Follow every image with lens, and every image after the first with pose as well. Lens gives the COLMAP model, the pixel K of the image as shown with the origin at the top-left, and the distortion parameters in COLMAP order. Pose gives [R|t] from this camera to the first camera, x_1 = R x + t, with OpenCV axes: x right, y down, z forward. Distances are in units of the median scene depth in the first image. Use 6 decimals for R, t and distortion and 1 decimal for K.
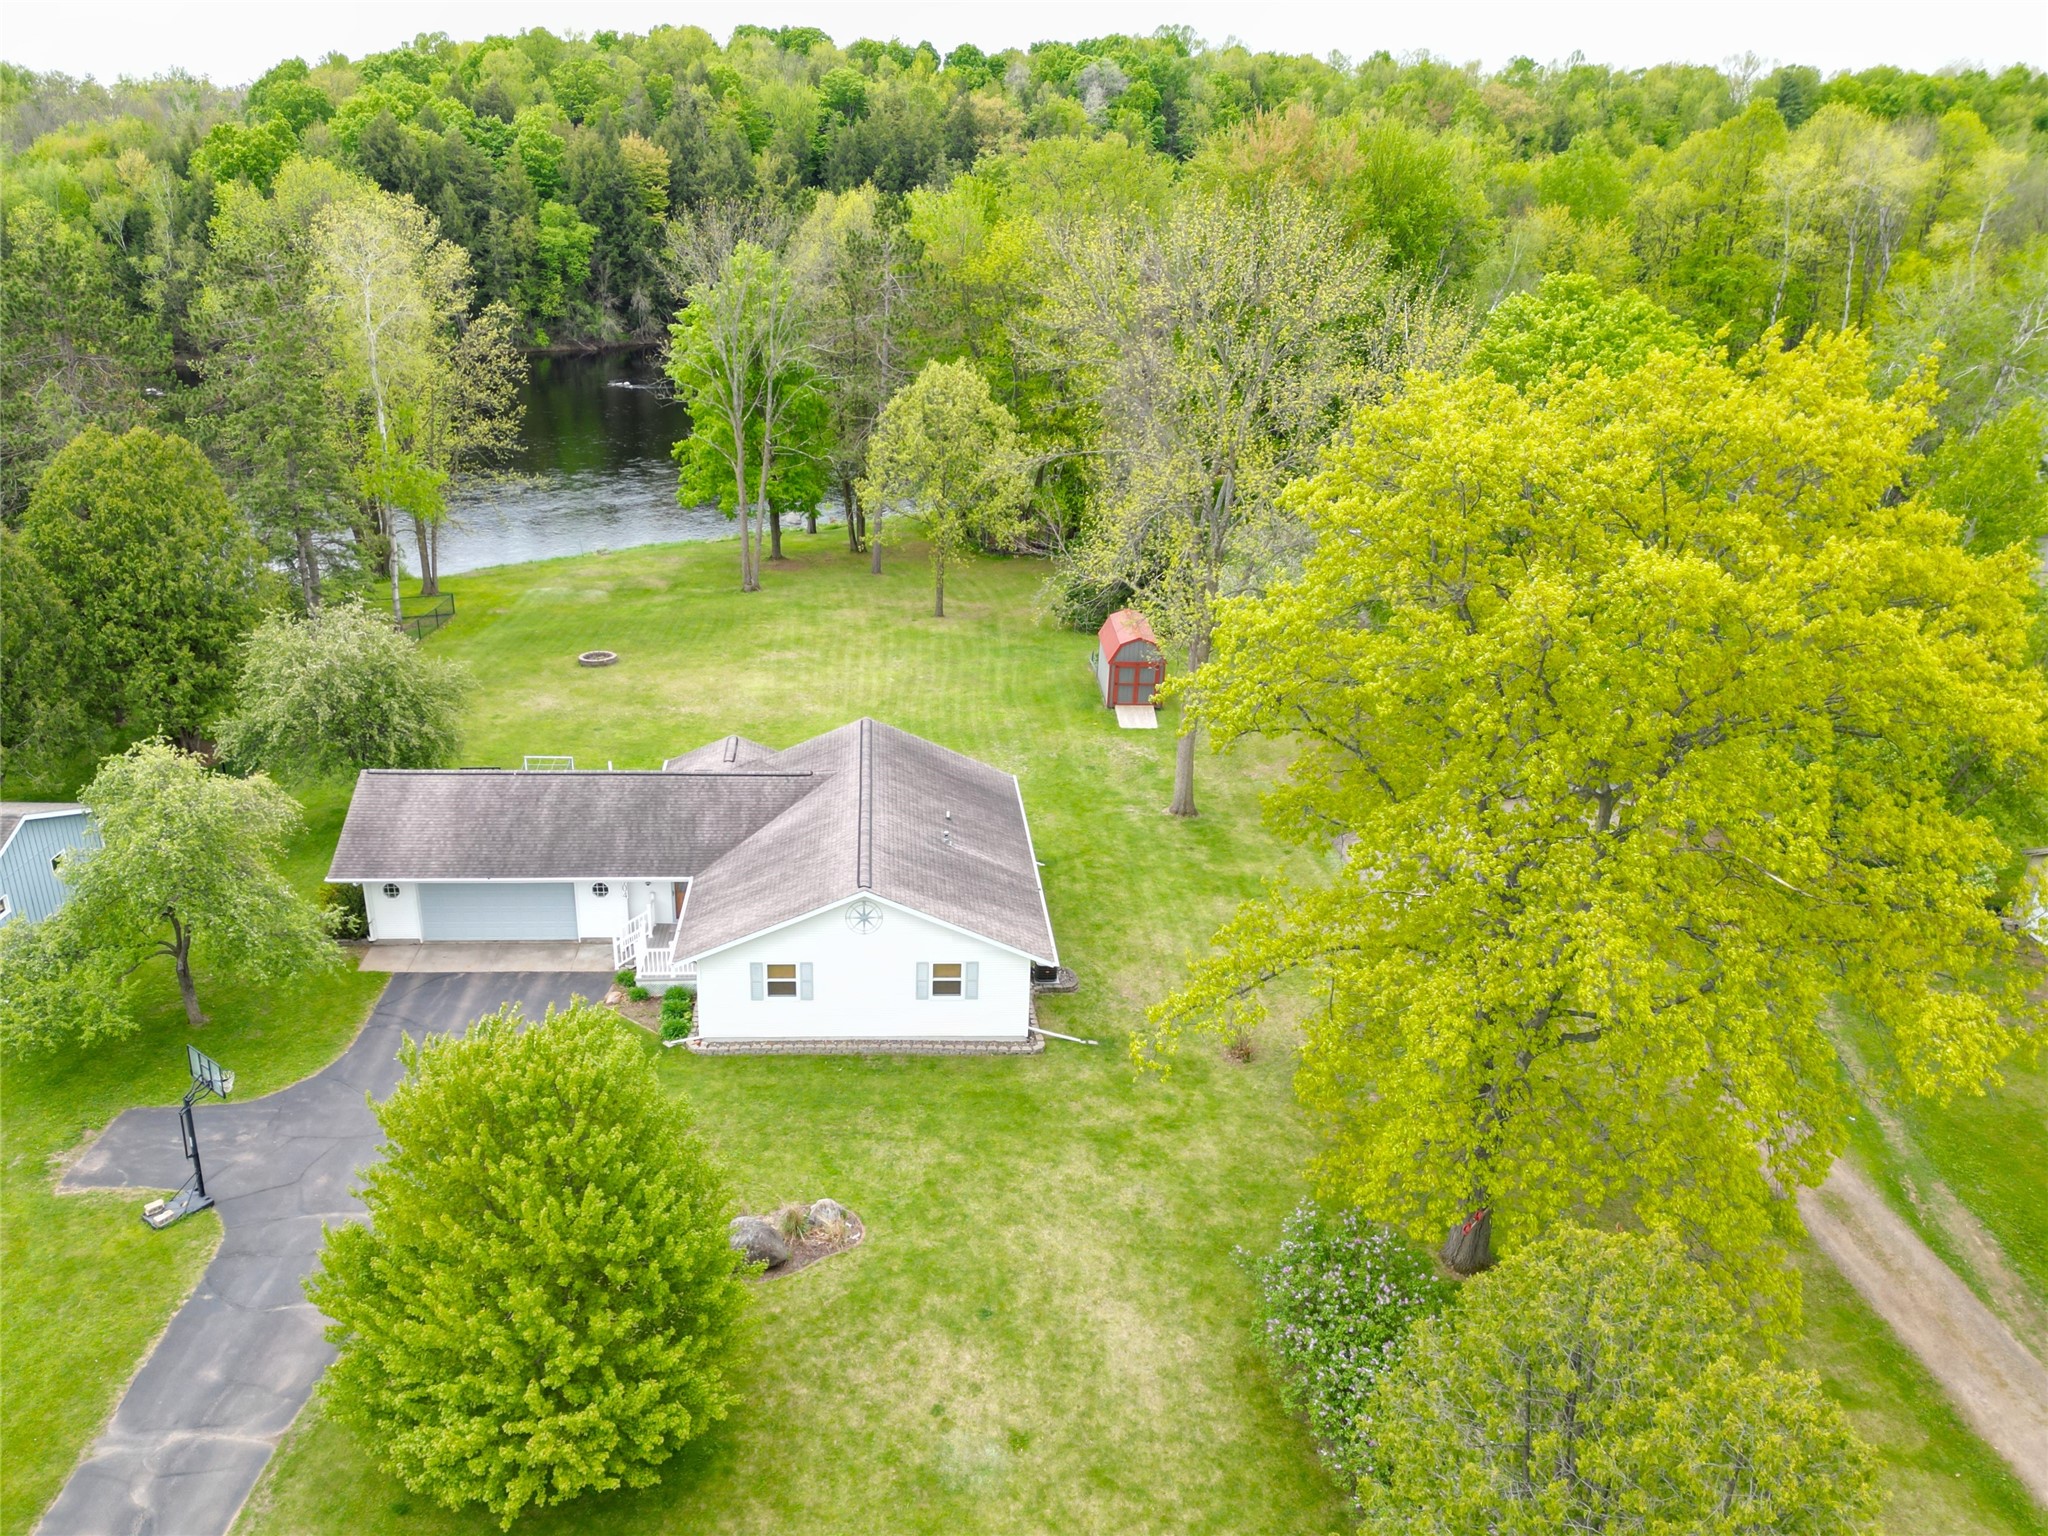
lens RADIAL K [[1602.0, 0, 905.9], [0, 1602.0, 858.7], [0, 0, 1]] dist [0.091905, -0.097509]
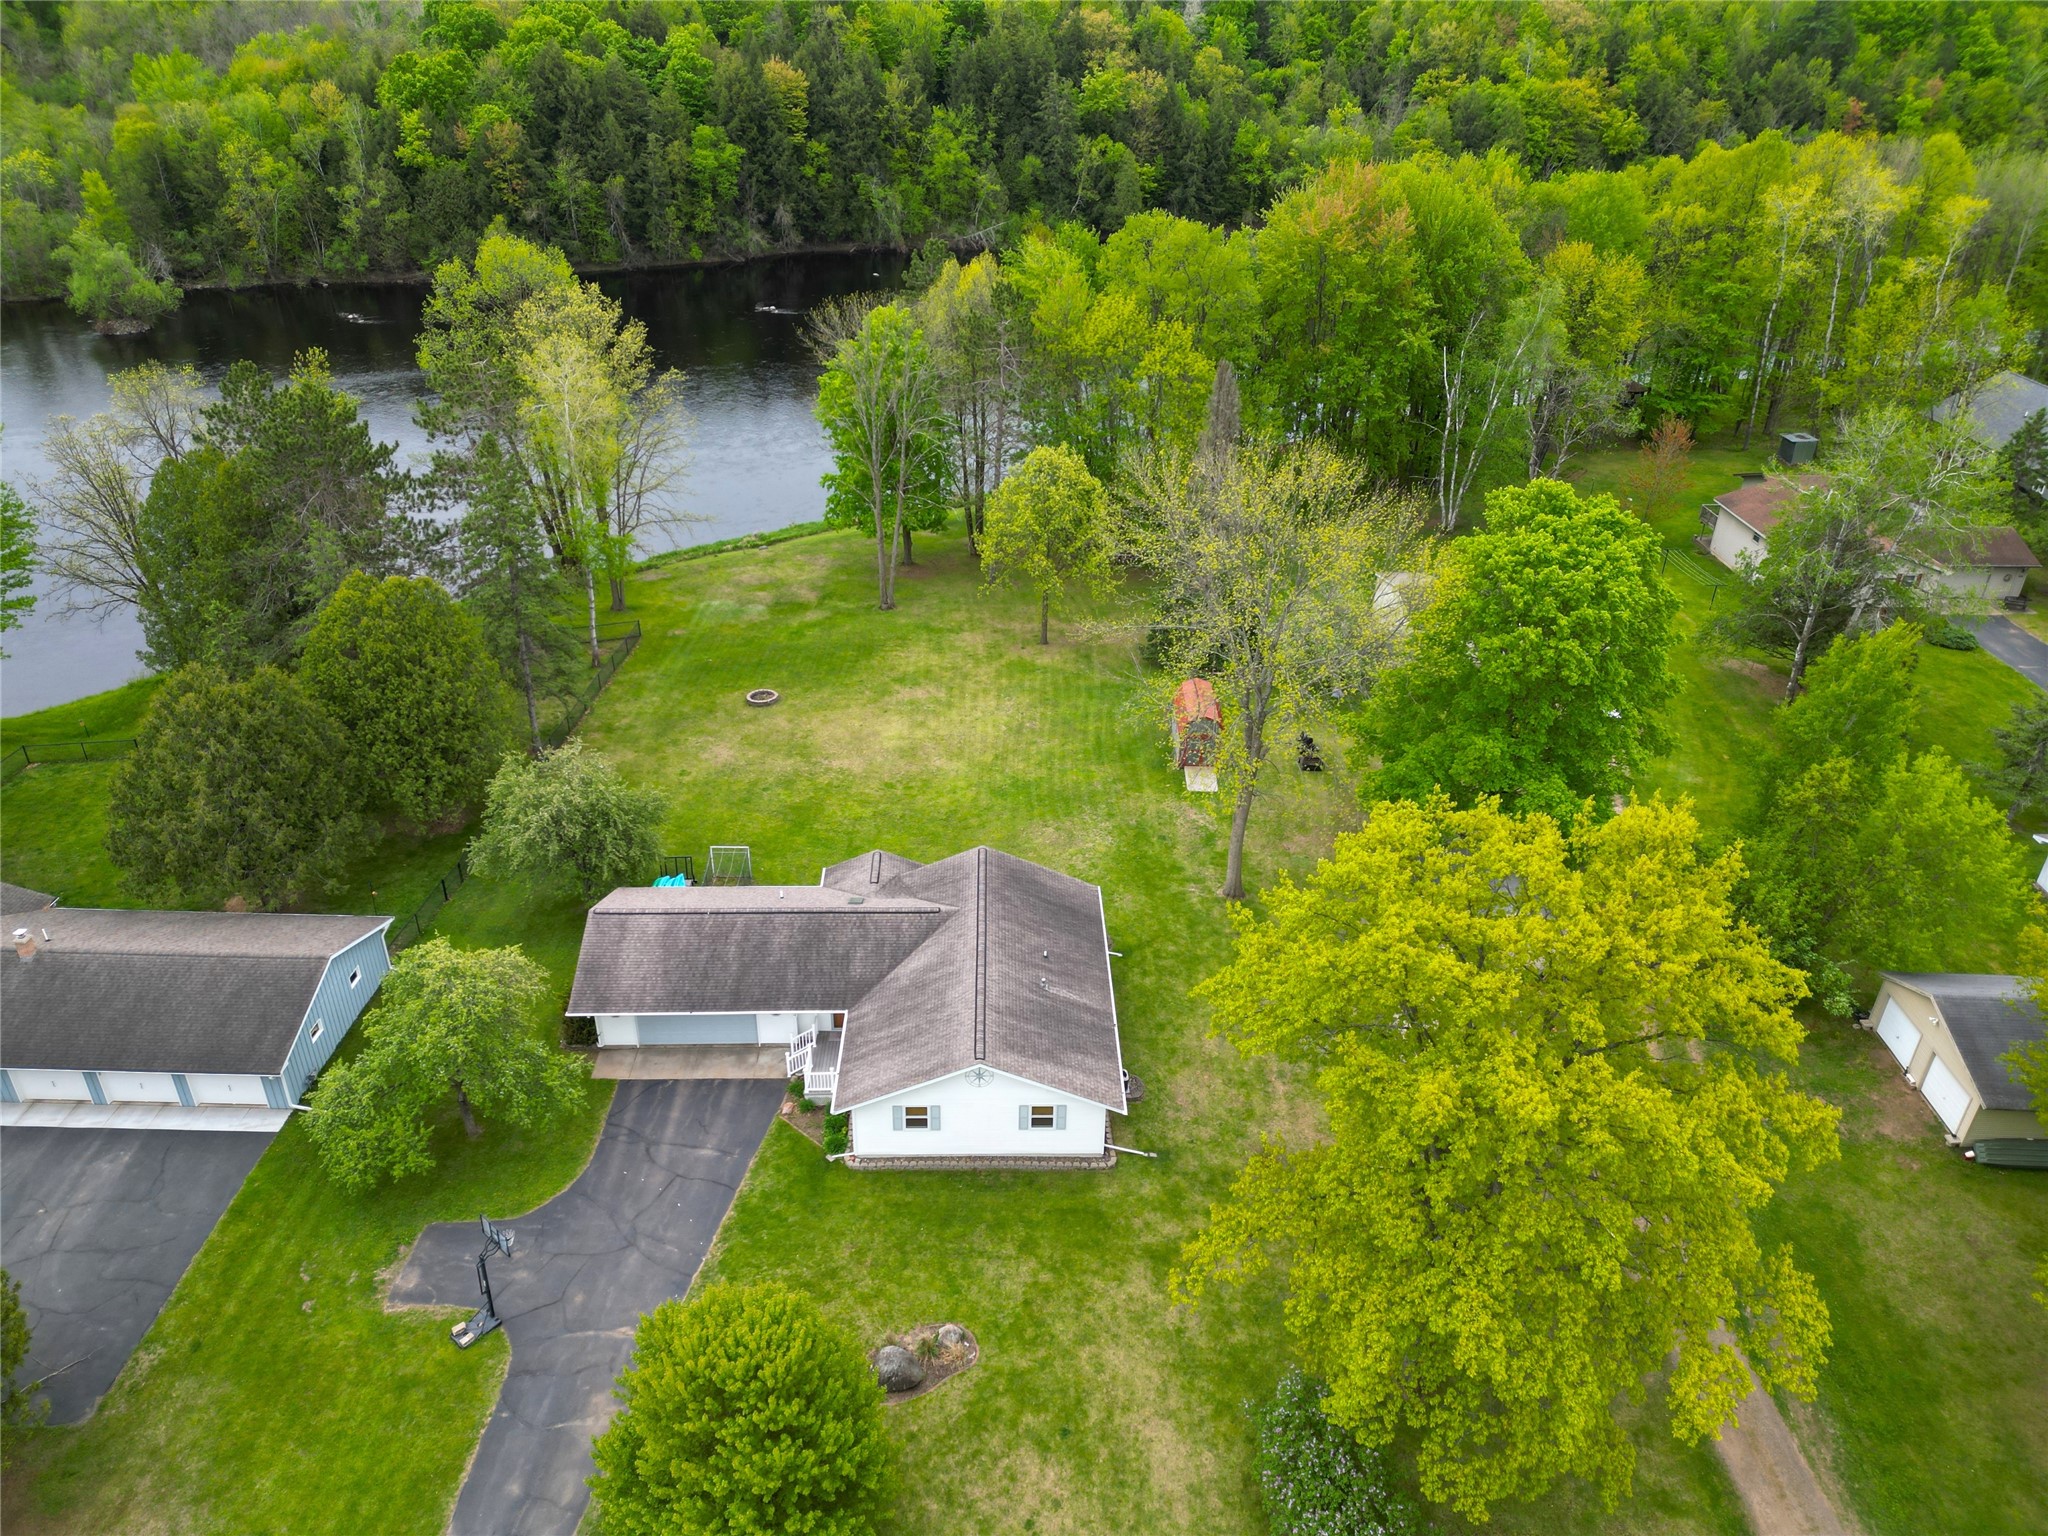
lens RADIAL K [[1424.1, 0, 1024.0], [0, 1424.1, 768.0], [0, 0, 1]] dist [0.085678, -0.088505]
pose [[0.999970, 0.006437, 0.004296, 0.001858], [-0.006813, 0.995518, 0.094322, -0.155822], [-0.003669, -0.094348, 0.995533, -0.070319]]
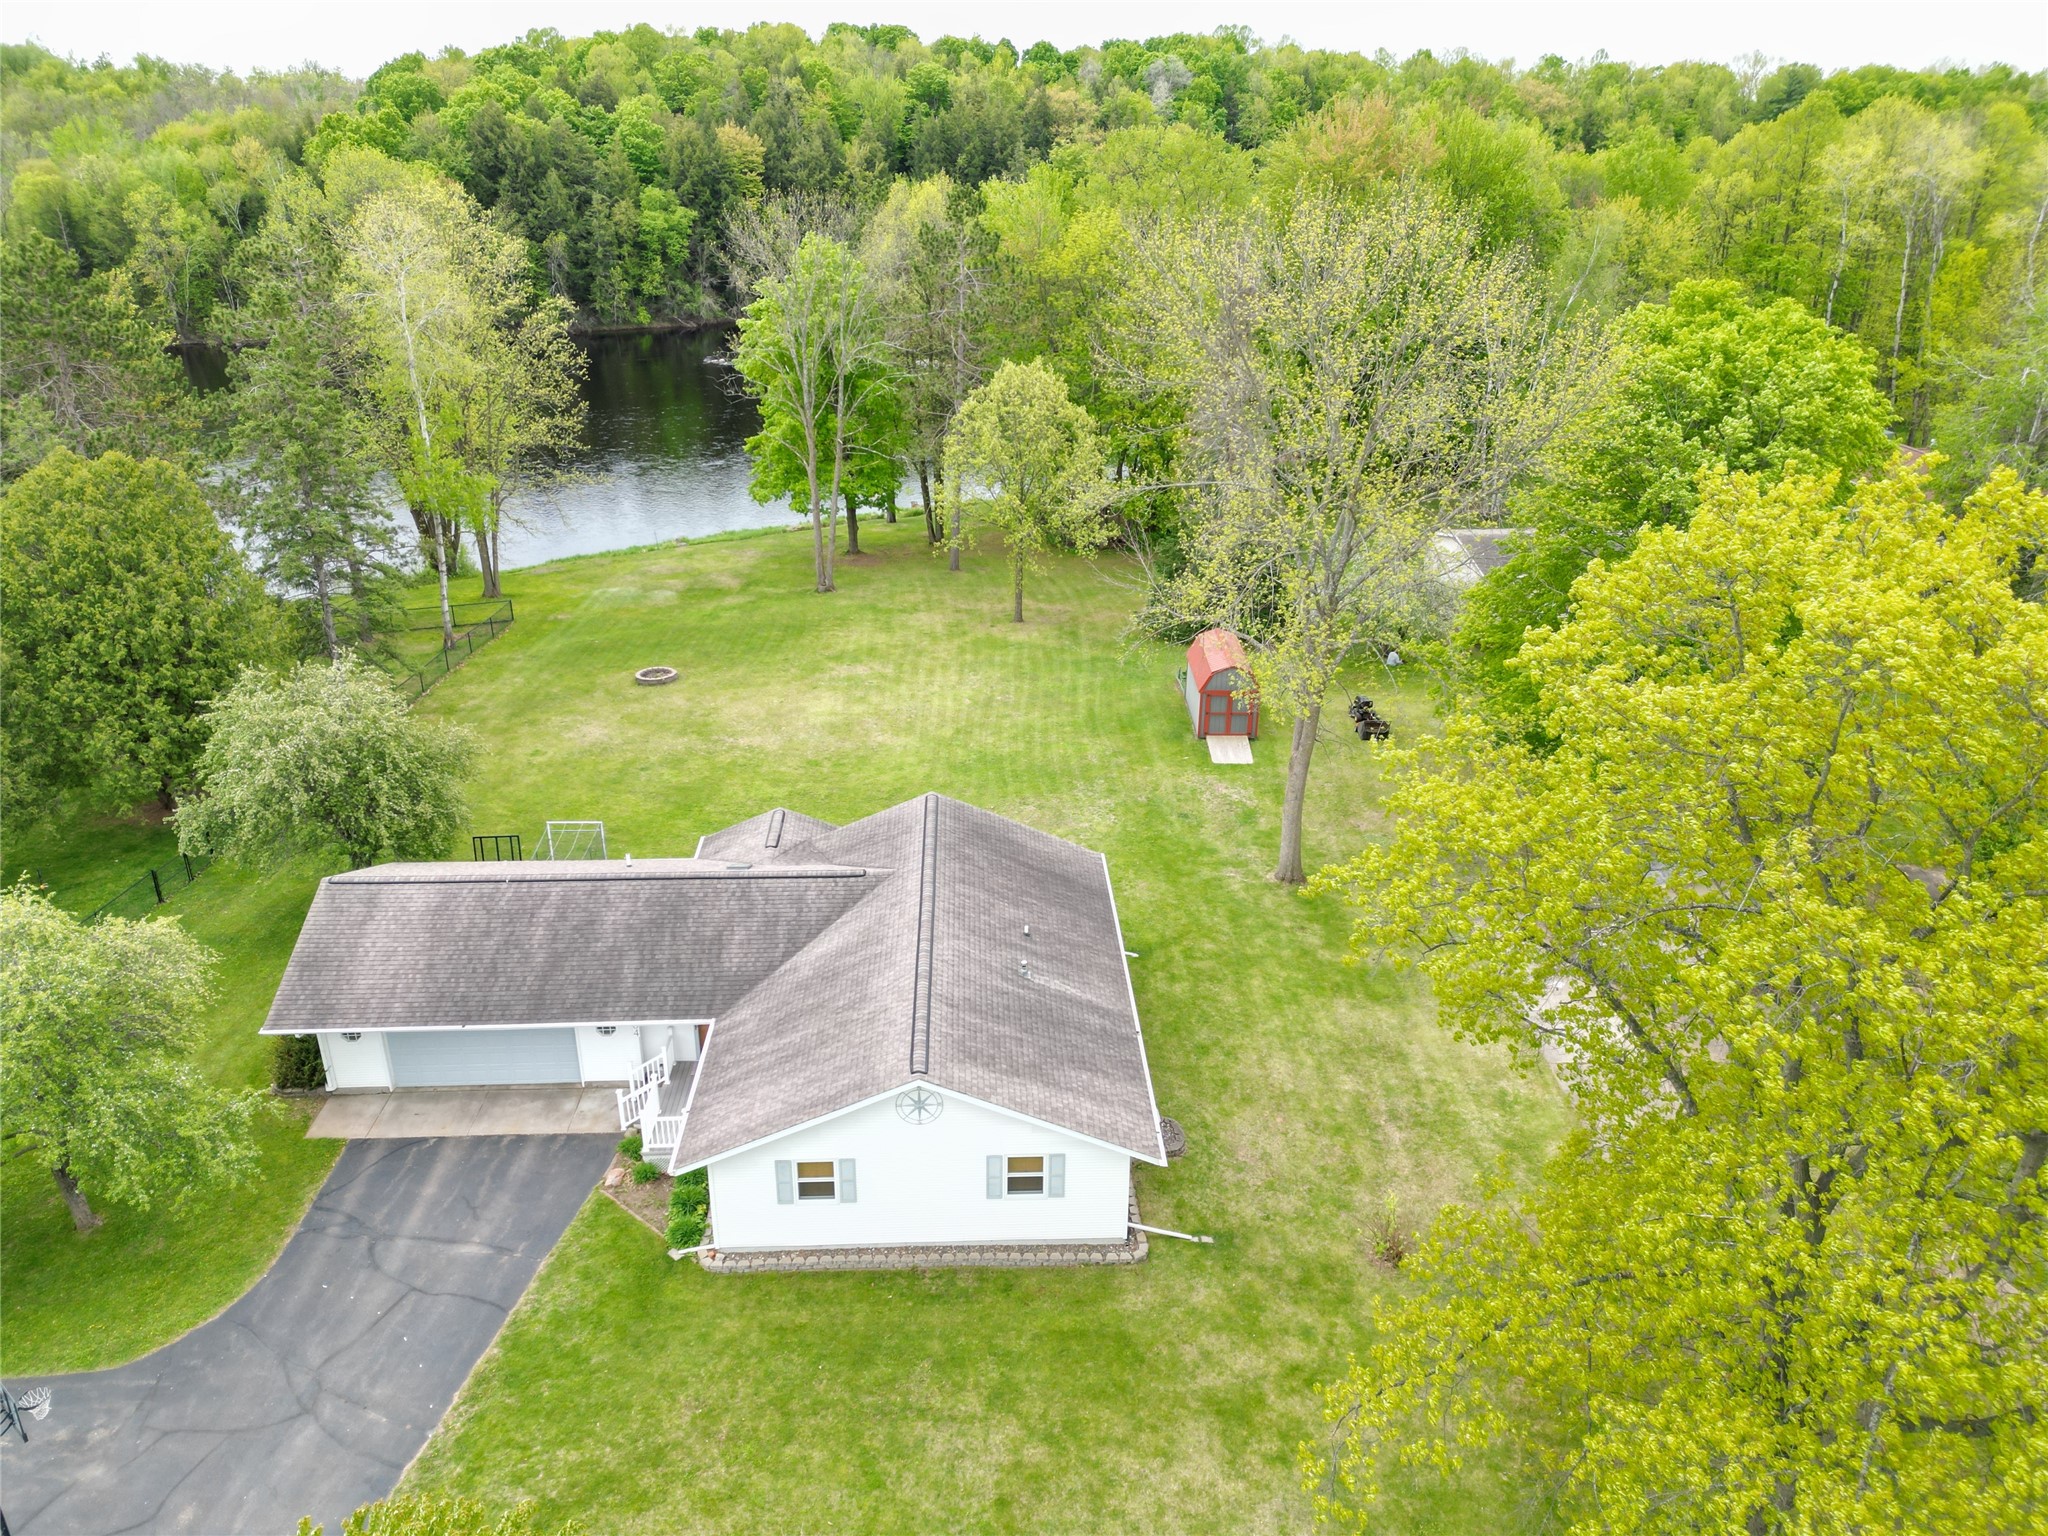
lens RADIAL K [[1424.1, 0, 1024.0], [0, 1424.1, 768.0], [0, 0, 1]] dist [0.085678, -0.088505]
pose [[0.999761, -0.007048, 0.020707, 0.005718], [0.007051, 0.999975, -0.000095, -0.061414], [-0.020706, 0.000241, 0.999786, 0.139641]]
